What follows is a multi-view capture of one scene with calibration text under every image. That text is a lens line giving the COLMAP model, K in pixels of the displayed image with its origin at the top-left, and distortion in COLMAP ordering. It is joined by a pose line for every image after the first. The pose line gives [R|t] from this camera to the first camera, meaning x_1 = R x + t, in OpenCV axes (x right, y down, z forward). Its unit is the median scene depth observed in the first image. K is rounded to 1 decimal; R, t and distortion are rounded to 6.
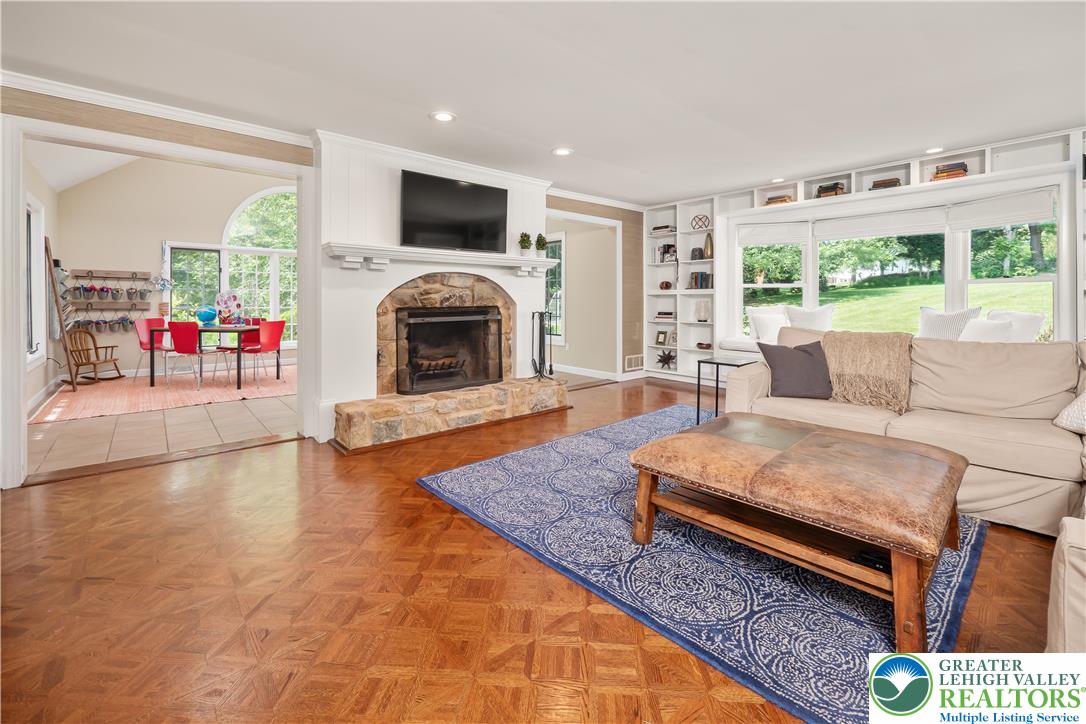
lens RADIAL K [[461.0, 0, 541.0], [0, 461.0, 307.2], [0, 0, 1]] dist [0.002072, 0.000702]
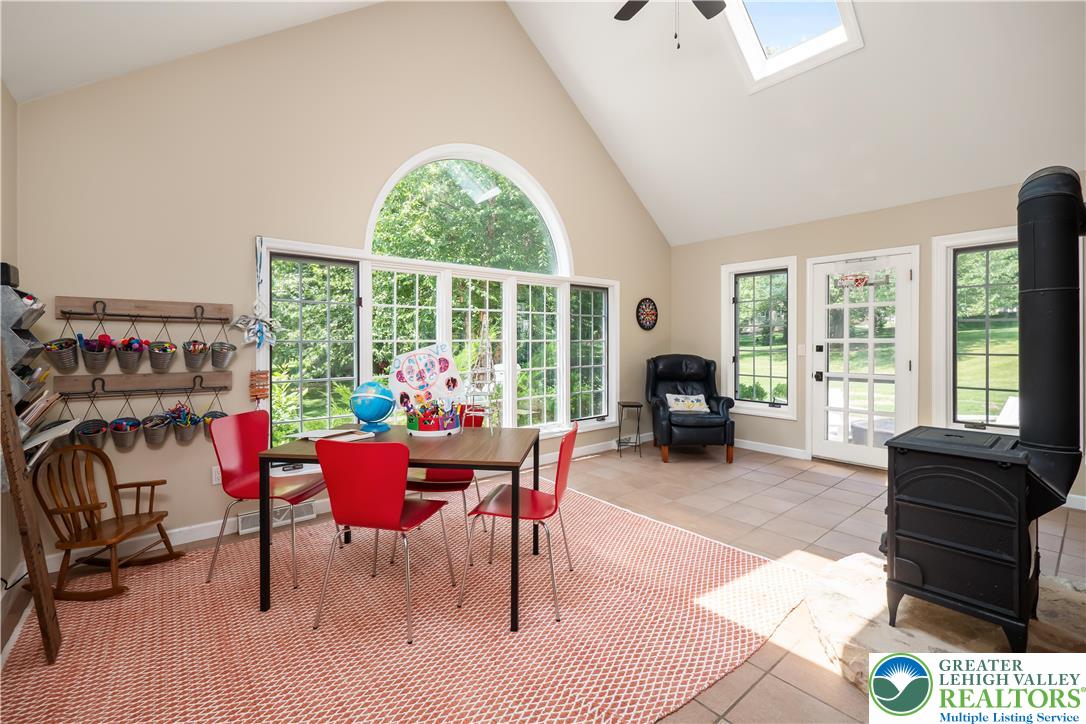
lens RADIAL K [[461.0, 0, 543.2], [0, 461.0, 351.6], [0, 0, 1]] dist [0.002072, 0.000702]
pose [[0.999930, -0.002352, -0.011596, -0.568439], [0.002405, 0.999987, 0.004514, -0.033195], [0.011585, -0.004542, 0.999923, 0.585741]]
